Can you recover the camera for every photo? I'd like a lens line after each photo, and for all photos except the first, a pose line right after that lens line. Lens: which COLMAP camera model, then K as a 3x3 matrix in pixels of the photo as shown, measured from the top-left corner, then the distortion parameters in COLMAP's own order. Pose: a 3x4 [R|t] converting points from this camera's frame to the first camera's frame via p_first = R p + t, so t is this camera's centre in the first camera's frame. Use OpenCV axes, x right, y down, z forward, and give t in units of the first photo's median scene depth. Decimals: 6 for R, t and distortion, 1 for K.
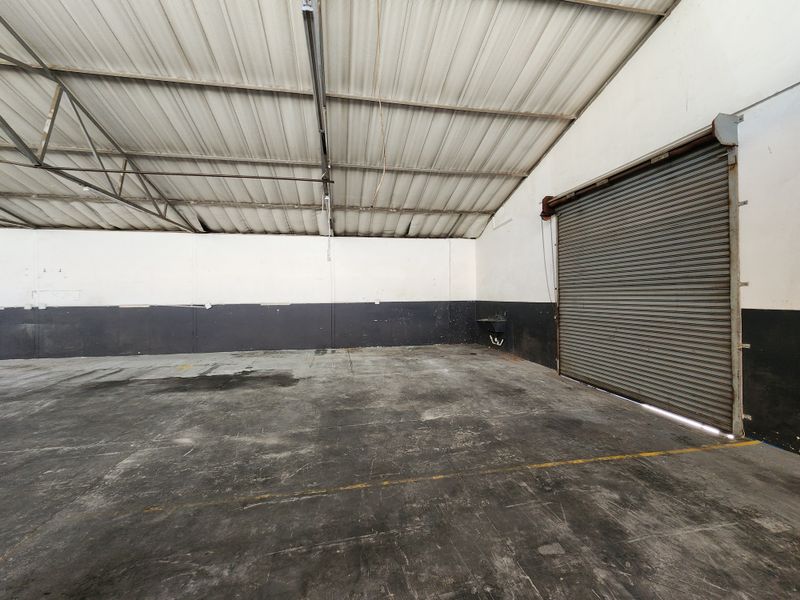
lens RADIAL K [[326.9, 0, 403.5], [0, 326.9, 295.2], [0, 0, 1]] dist [0.002106, -0.001806]
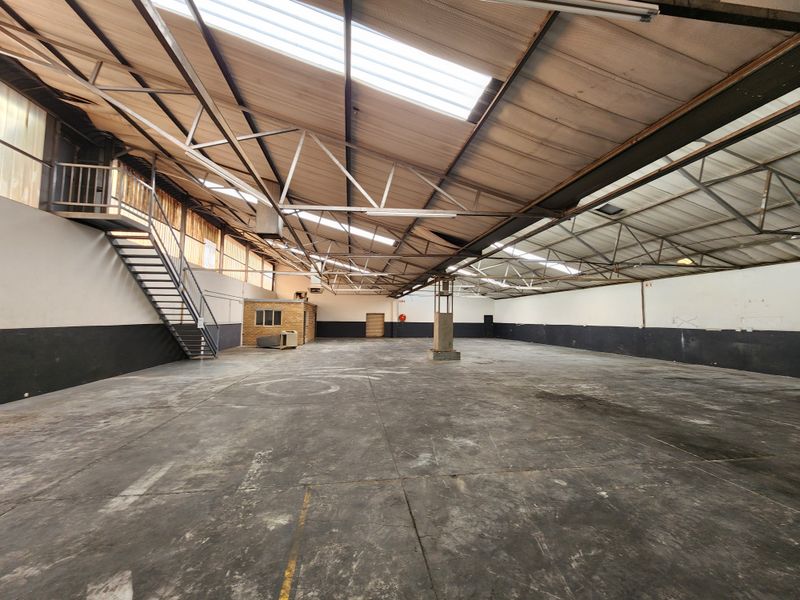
lens RADIAL K [[326.9, 0, 396.1], [0, 326.9, 296.9], [0, 0, 1]] dist [0.002106, -0.001806]
pose [[-0.043881, -0.059716, -0.997250, 0.414126], [-0.007926, 0.998201, -0.059424, -0.010163], [0.999005, 0.005296, -0.044275, -0.582121]]
